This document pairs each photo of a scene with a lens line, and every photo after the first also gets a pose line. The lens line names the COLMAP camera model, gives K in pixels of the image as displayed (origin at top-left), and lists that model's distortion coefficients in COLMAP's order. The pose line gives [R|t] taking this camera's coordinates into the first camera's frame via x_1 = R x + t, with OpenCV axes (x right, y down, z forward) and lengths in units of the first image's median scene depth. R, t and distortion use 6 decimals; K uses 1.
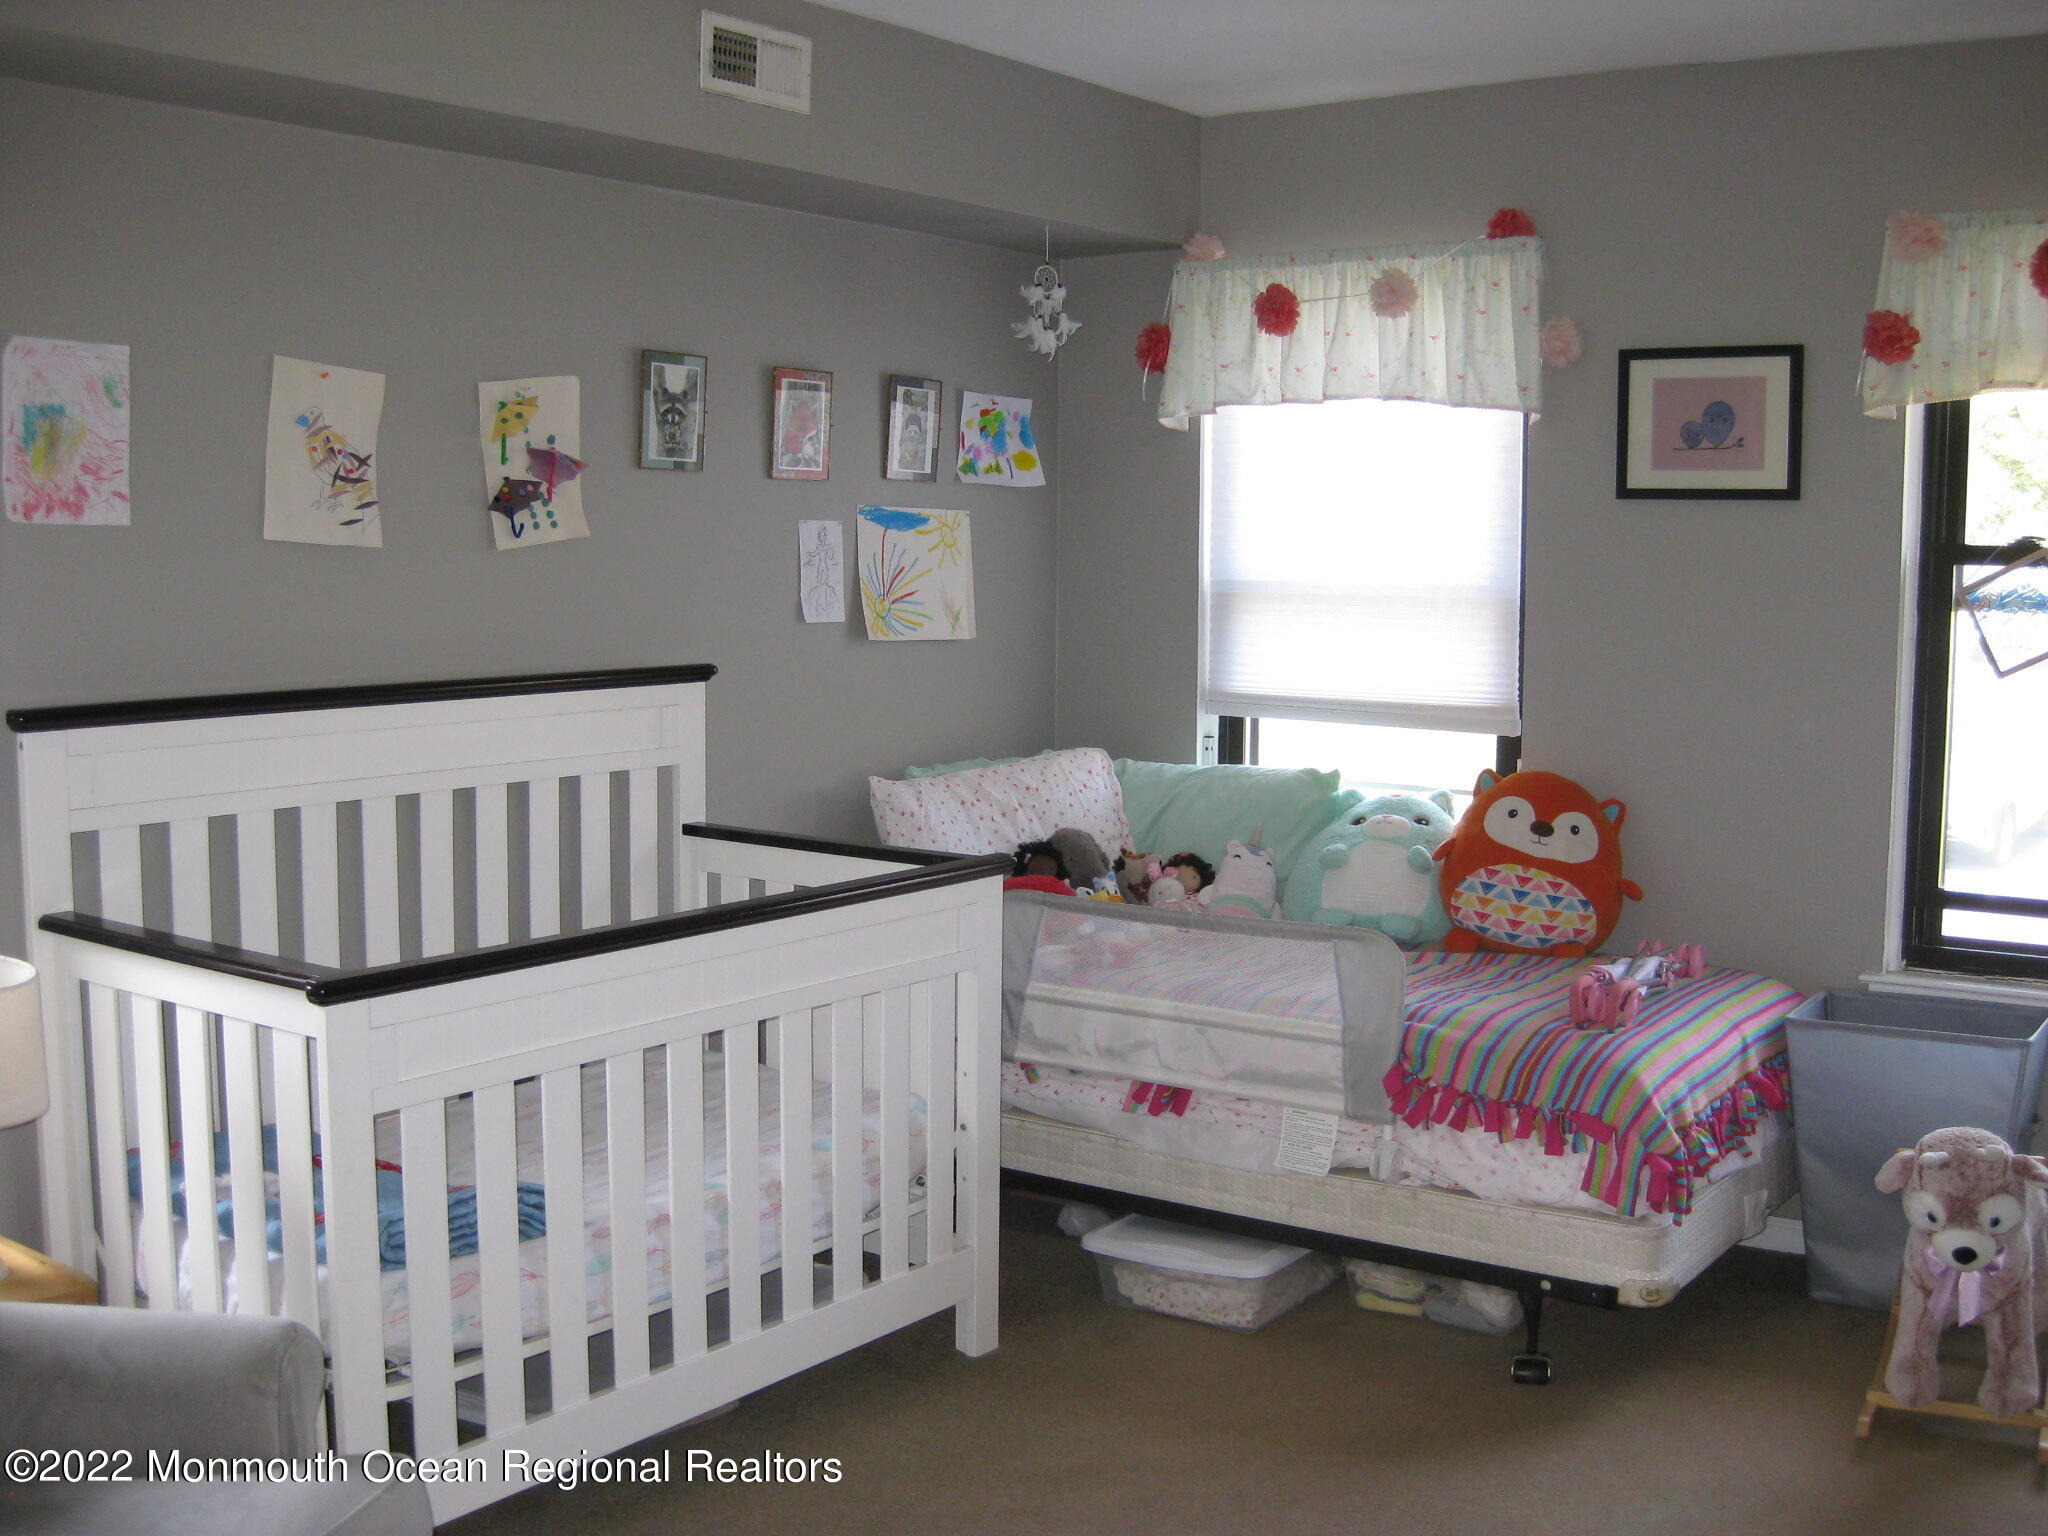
lens RADIAL K [[2271.9, 0, 1036.7], [0, 2271.9, 805.7], [0, 0, 1]] dist [-0.185075, 0.155577]
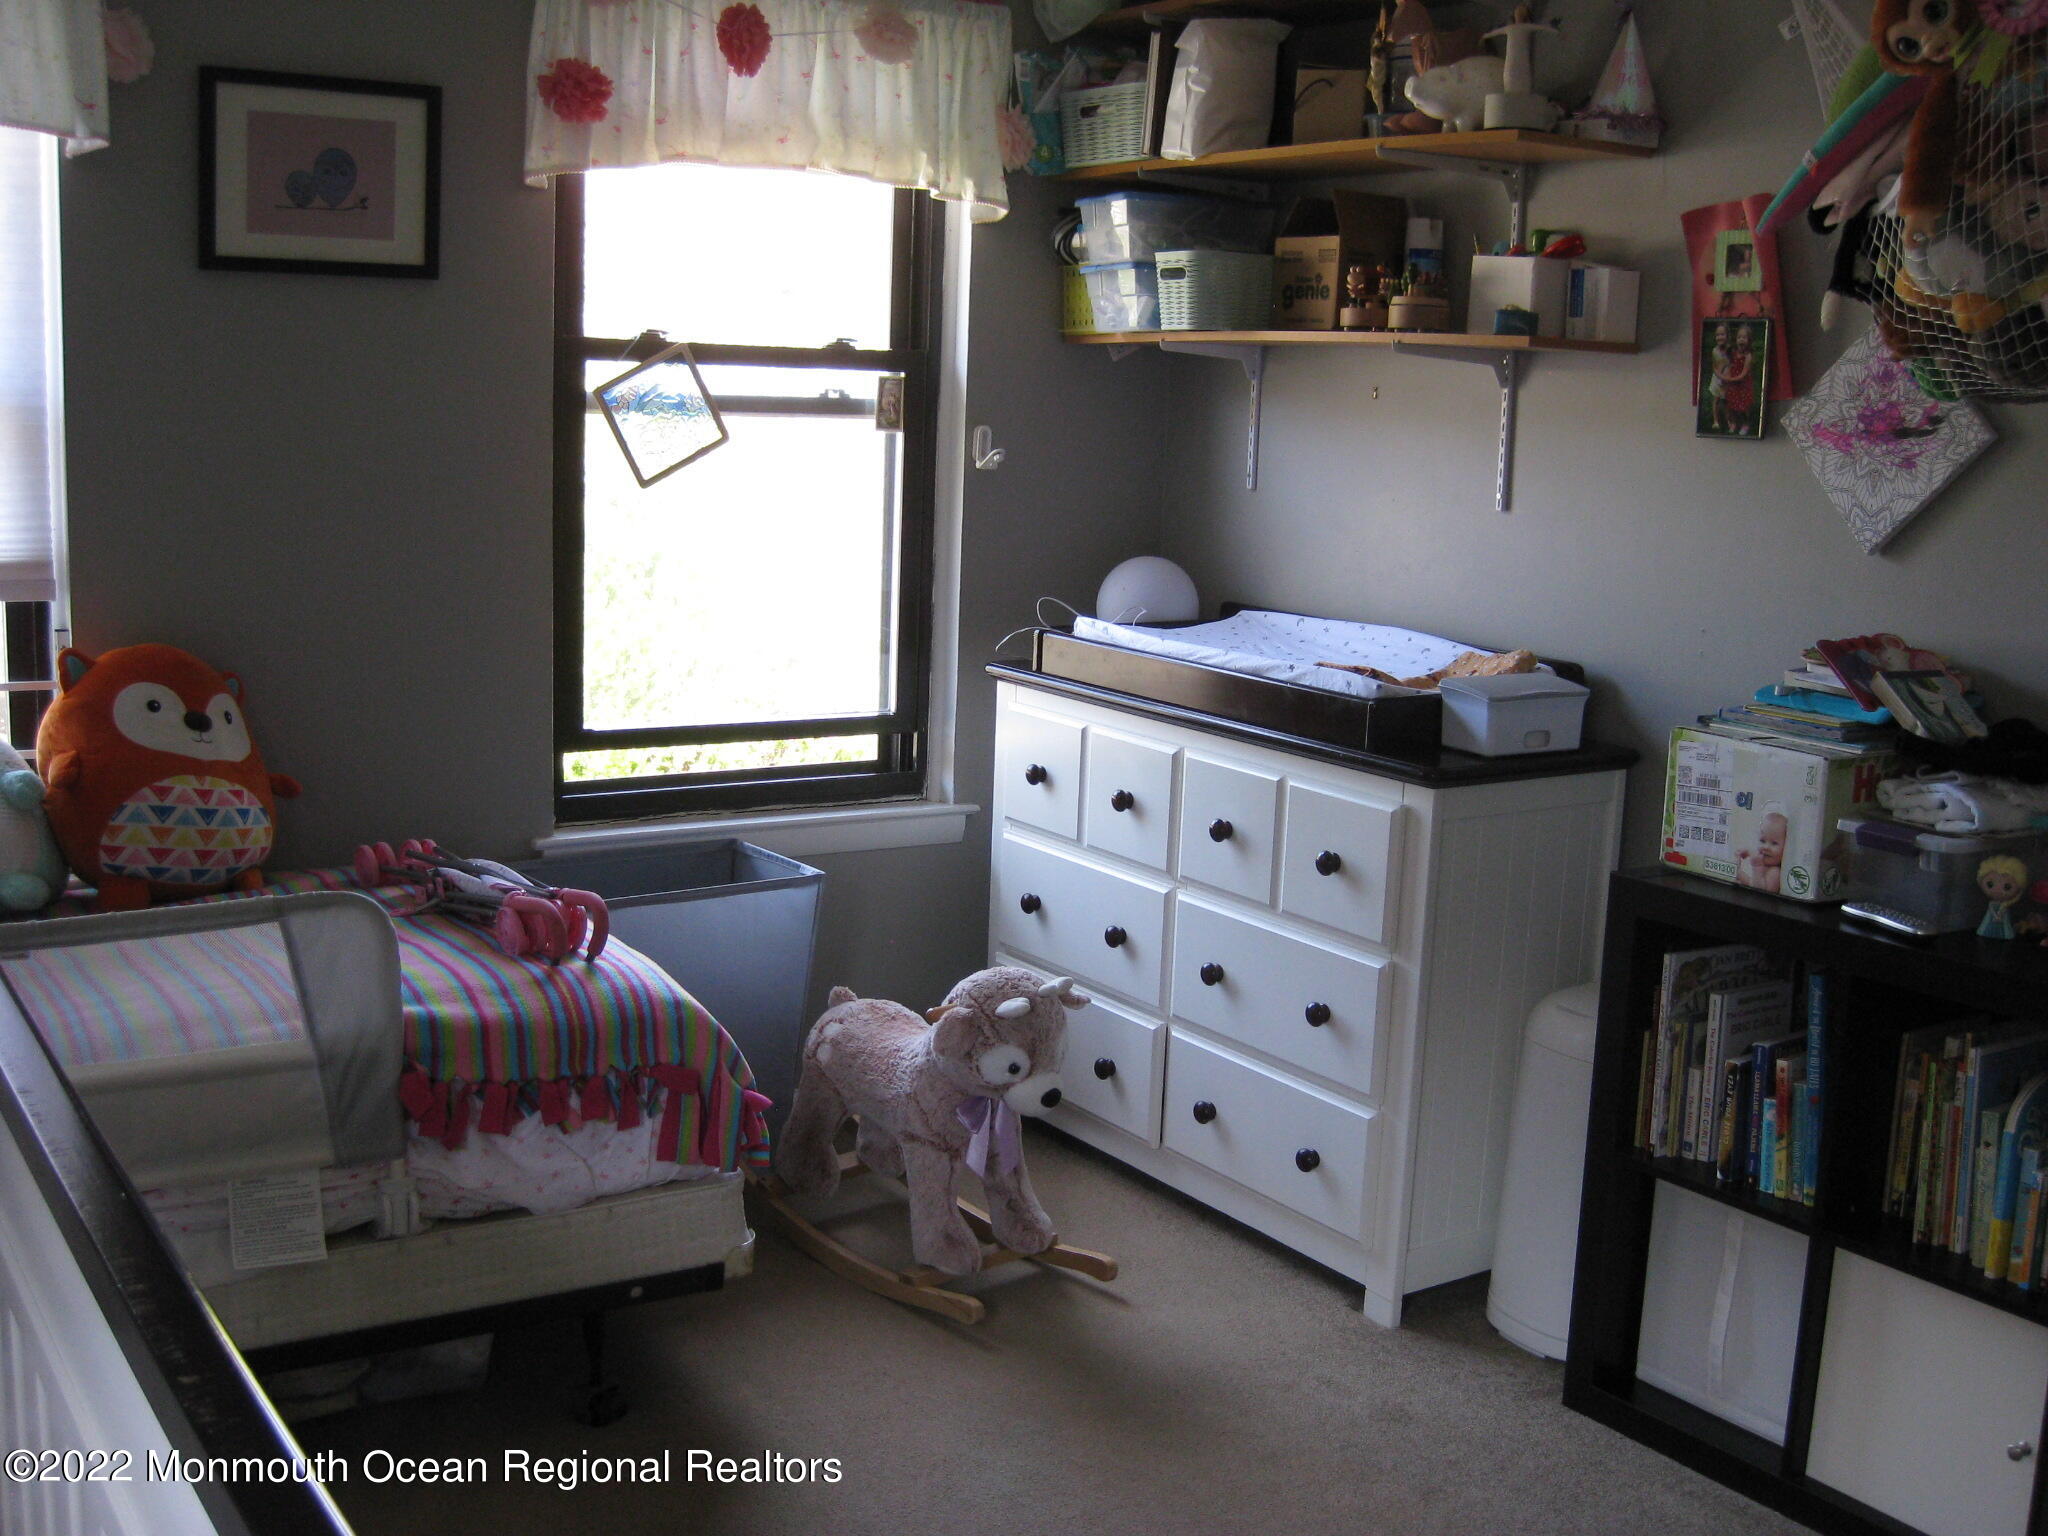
lens RADIAL K [[2271.9, 0, 1036.7], [0, 2271.9, 805.7], [0, 0, 1]] dist [-0.185075, 0.155577]
pose [[0.357861, -0.157934, 0.920322, -0.345689], [0.075081, 0.987268, 0.140228, -0.043383], [-0.930752, 0.018916, 0.365162, 0.484044]]
